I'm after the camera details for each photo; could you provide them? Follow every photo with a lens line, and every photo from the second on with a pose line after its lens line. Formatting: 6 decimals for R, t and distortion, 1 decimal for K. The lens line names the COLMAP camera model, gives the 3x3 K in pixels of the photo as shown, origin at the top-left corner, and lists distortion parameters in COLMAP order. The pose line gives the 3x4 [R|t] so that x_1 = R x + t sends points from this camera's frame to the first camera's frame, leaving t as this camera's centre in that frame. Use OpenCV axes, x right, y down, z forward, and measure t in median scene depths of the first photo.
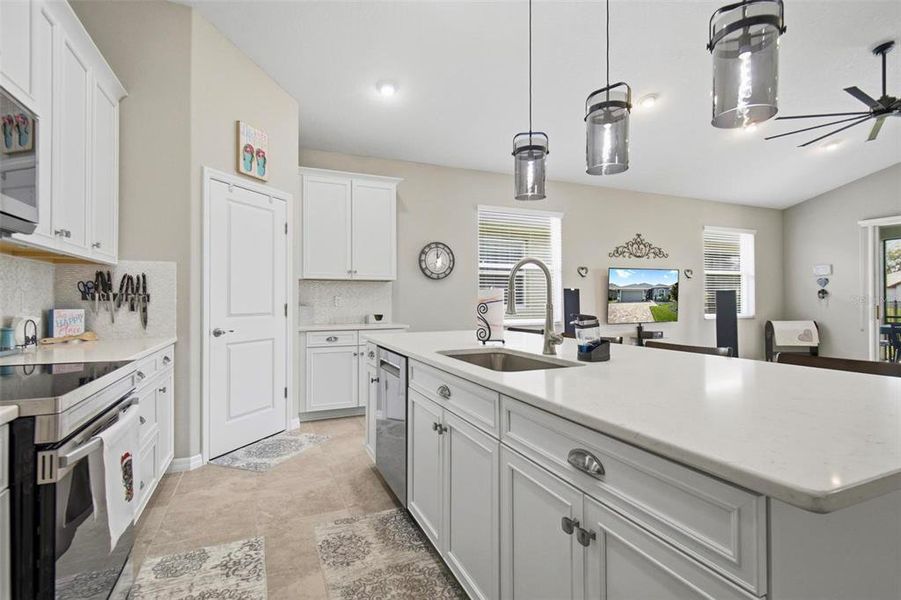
lens RADIAL K [[430.0, 0, 450.4], [0, 430.0, 297.5], [0, 0, 1]] dist [0.008292, 0.000131]
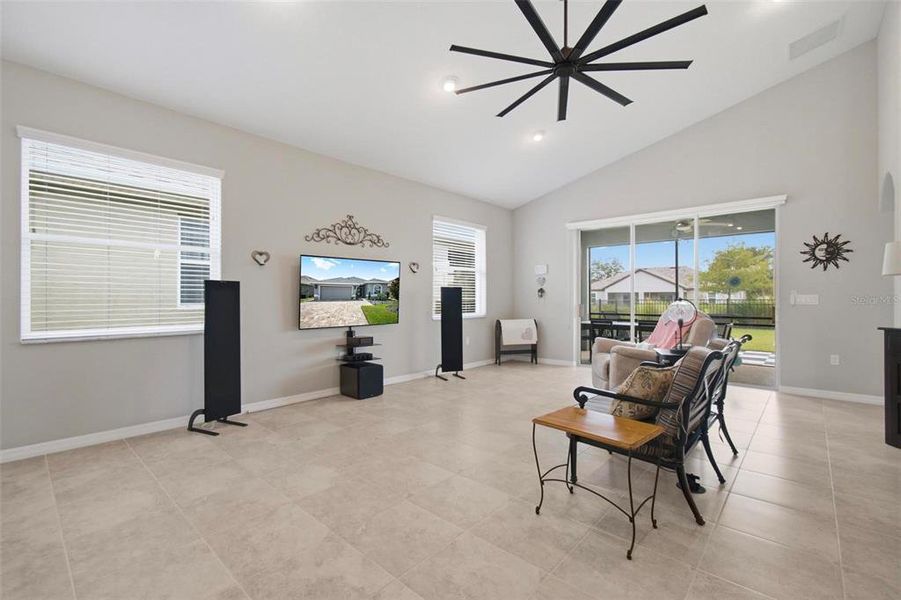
lens RADIAL K [[398.8, 0, 445.2], [0, 398.8, 296.3], [0, 0, 1]] dist [0.001658, 0.000316]
pose [[0.915059, 0.005791, 0.403279, 0.488426], [-0.006025, 0.999982, -0.000690, 0.003348], [-0.403276, -0.001798, 0.915077, 0.403388]]
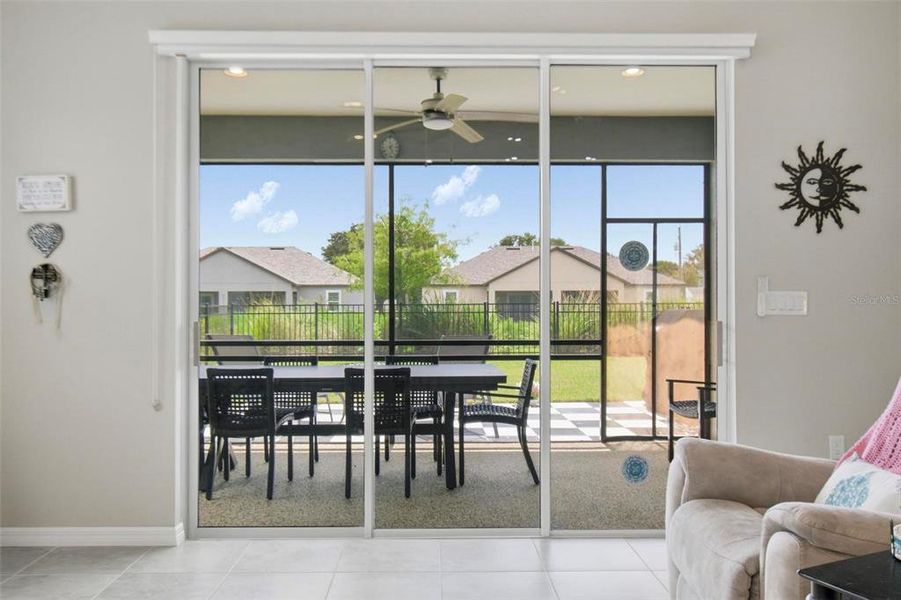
lens RADIAL K [[743.2, 0, 449.0], [0, 743.2, 297.2], [0, 0, 1]] dist [0.003555, -0.000477]
pose [[0.377187, 0.009543, 0.926088, 0.961553], [-0.005295, 0.999953, -0.008148, 0.008283], [-0.926122, -0.001830, 0.377219, 1.080952]]
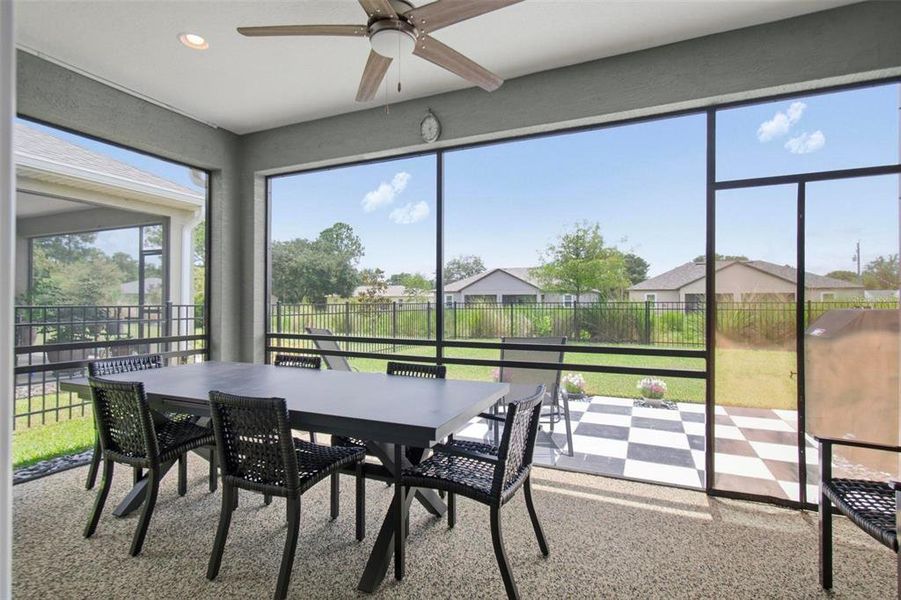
lens RADIAL K [[430.0, 0, 450.4], [0, 430.0, 297.5], [0, 0, 1]] dist [0.008292, 0.000131]
pose [[0.745573, 0.010470, 0.666341, 1.841416], [-0.007220, 0.999945, -0.007633, 0.008939], [-0.666385, 0.000880, 0.745608, 1.146402]]
